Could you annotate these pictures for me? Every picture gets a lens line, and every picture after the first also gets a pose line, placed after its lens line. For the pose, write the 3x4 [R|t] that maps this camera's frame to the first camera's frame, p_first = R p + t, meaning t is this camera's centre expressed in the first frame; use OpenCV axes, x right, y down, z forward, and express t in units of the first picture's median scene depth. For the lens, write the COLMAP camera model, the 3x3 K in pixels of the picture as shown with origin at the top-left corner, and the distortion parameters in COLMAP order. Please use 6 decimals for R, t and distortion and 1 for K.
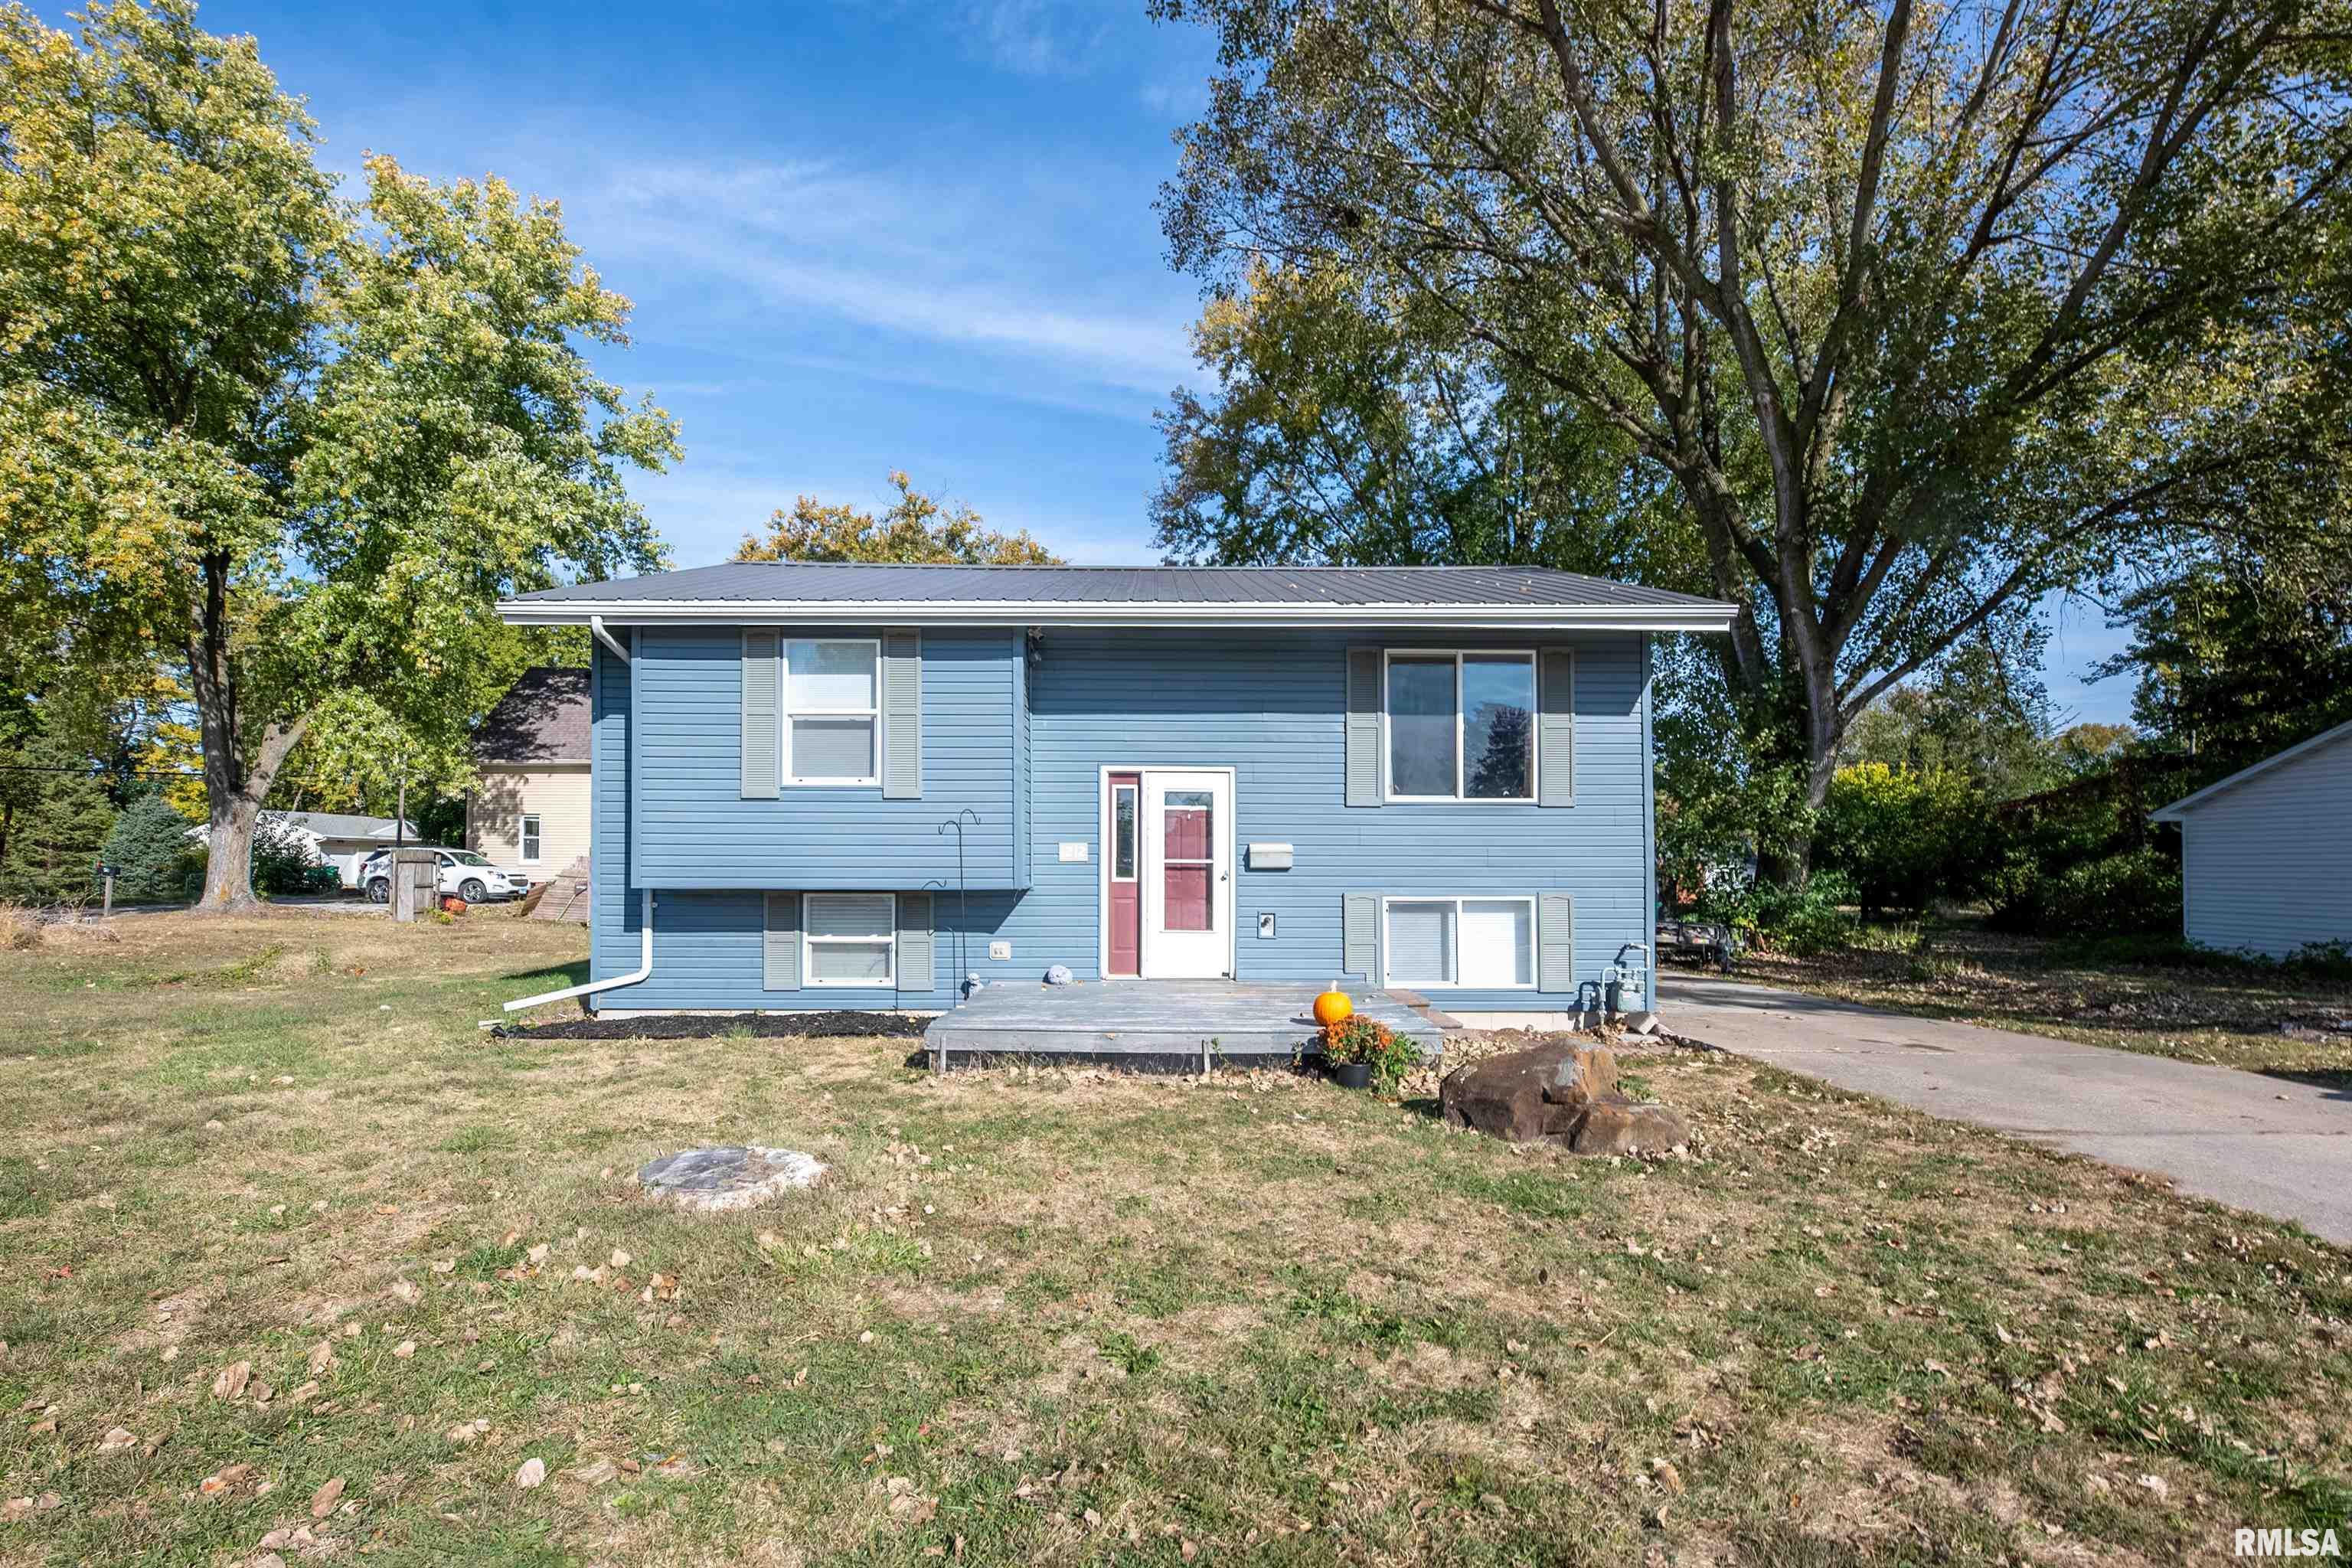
lens RADIAL K [[1115.0, 0, 1174.6], [0, 1115.0, 840.3], [0, 0, 1]] dist [0.017166, -0.011552]
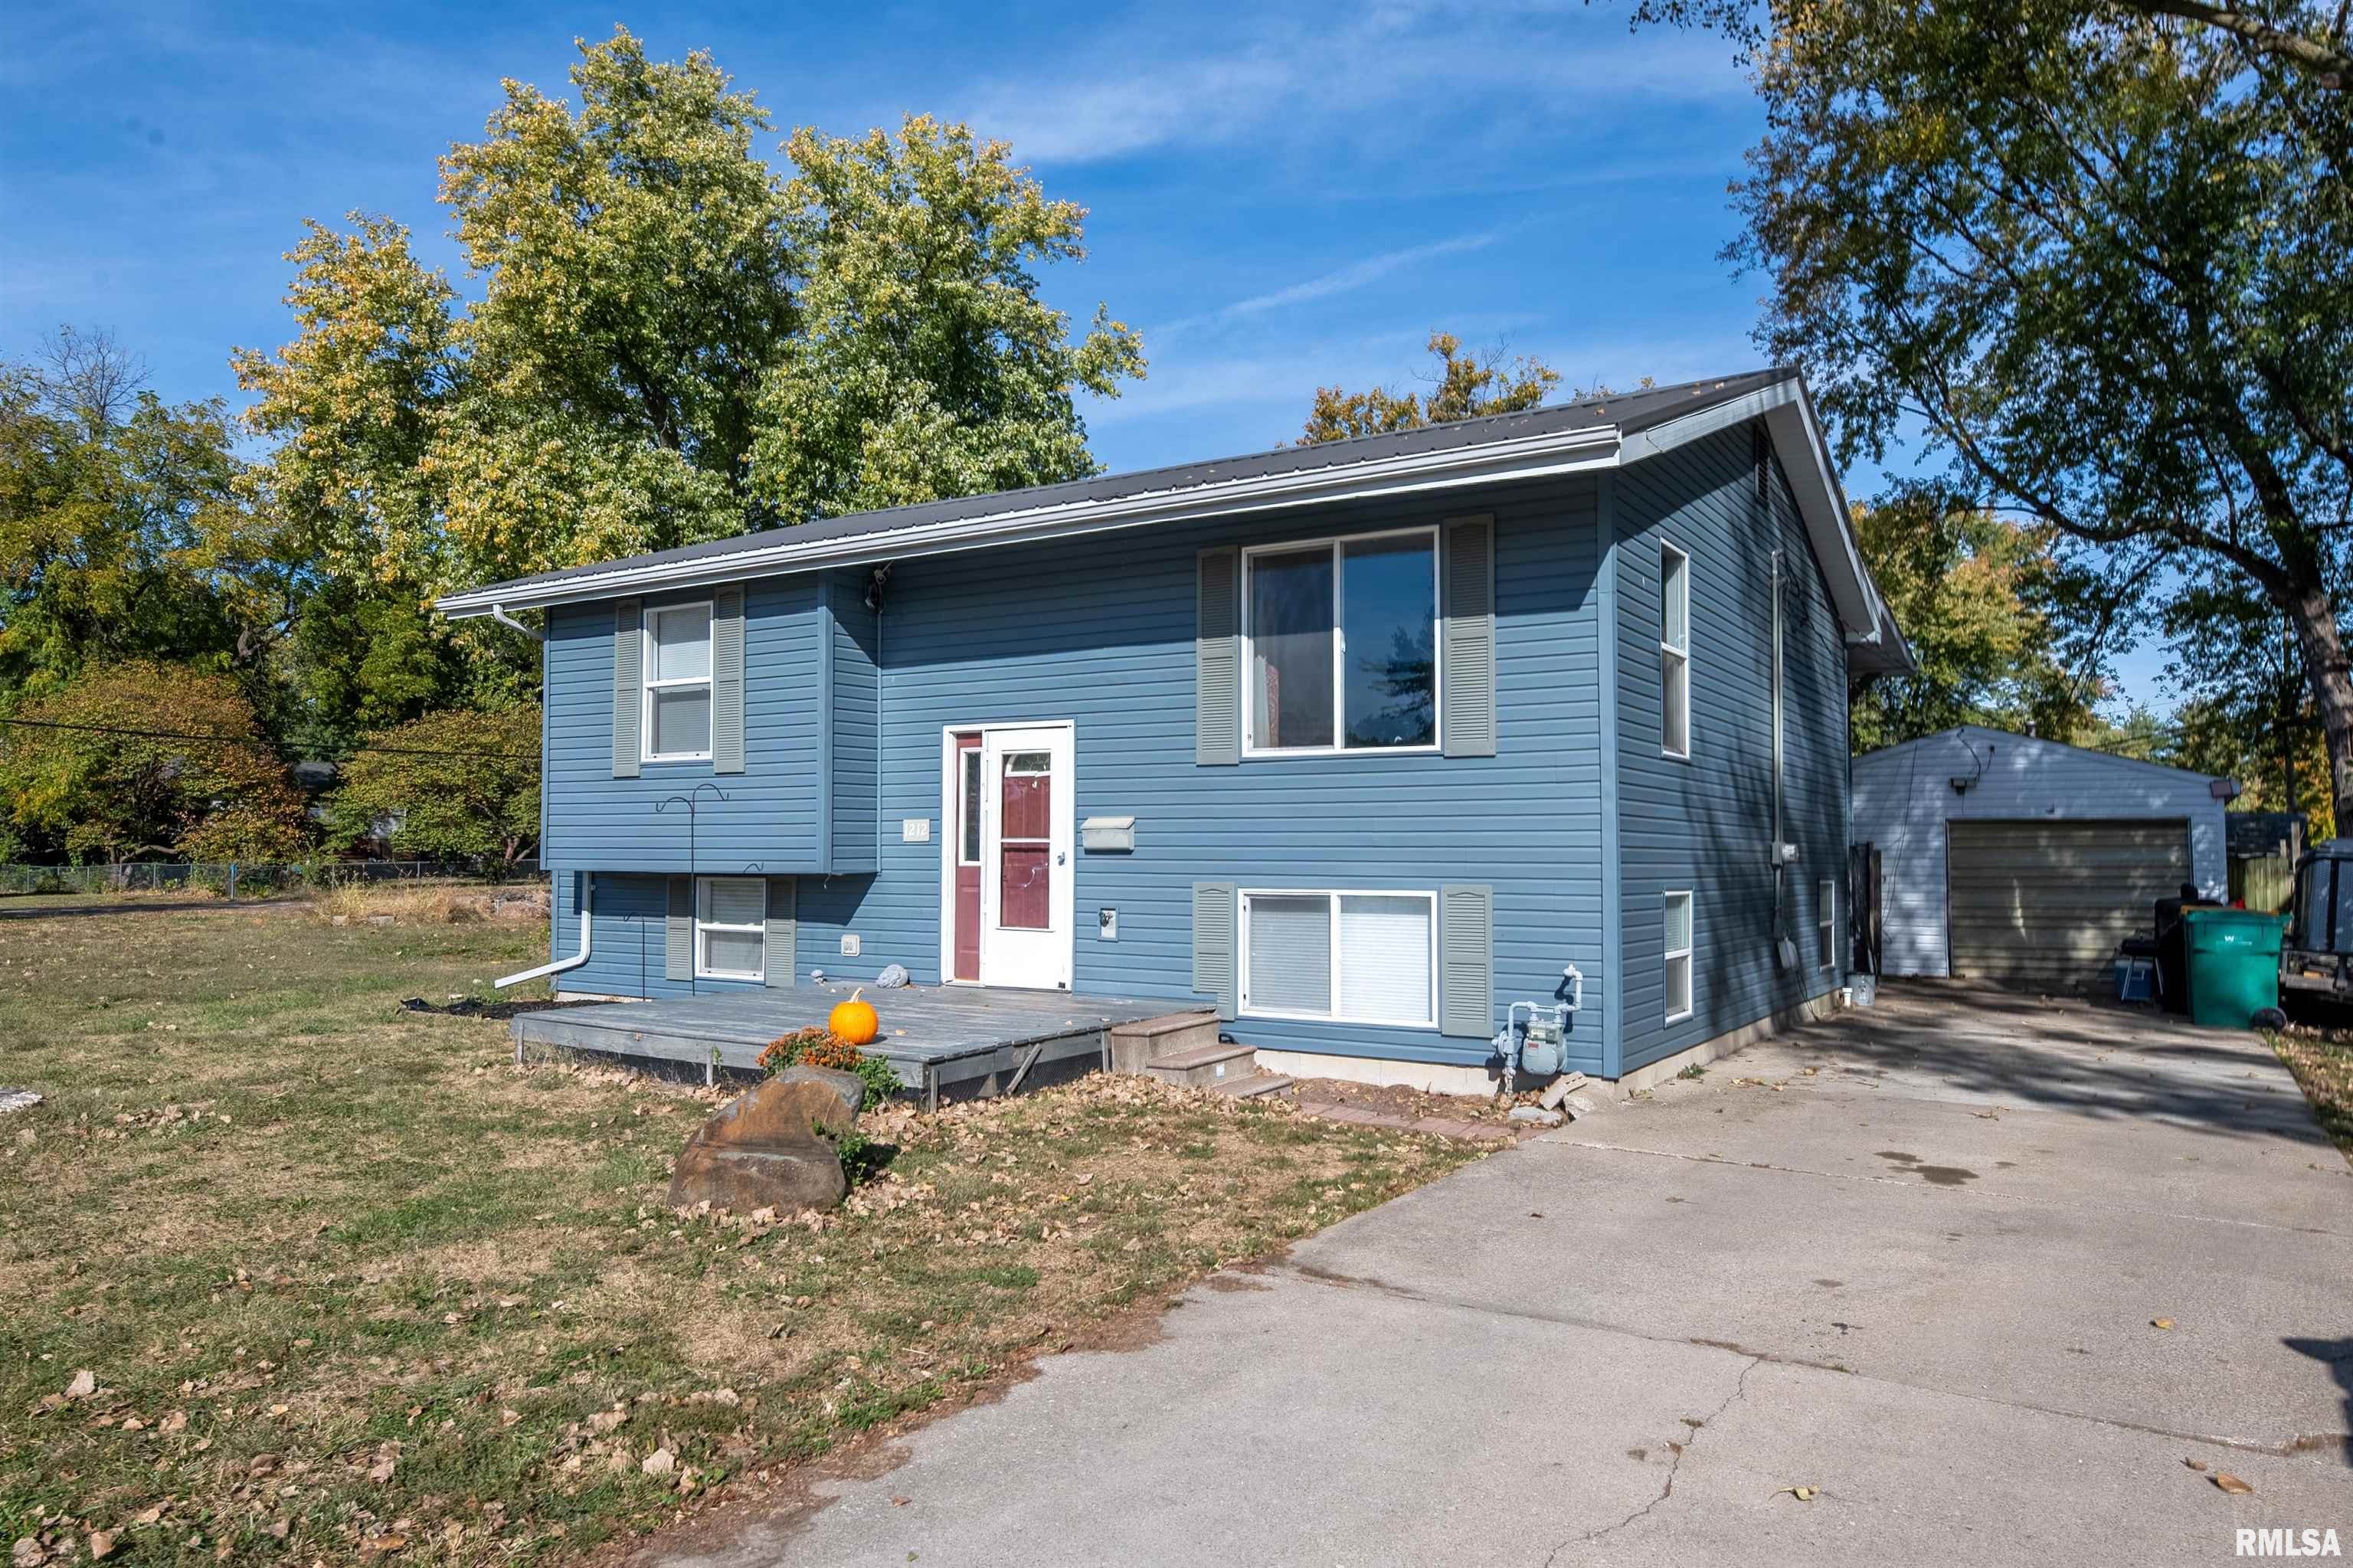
lens RADIAL K [[1511.4, 0, 1176.5], [0, 1511.4, 784.0], [0, 0, 1]] dist [0.021709, 0.000078]
pose [[0.839823, -0.024321, -0.542315, 0.687677], [0.012937, 0.999609, -0.024796, 0.006411], [0.542706, 0.013808, 0.839809, 0.151716]]
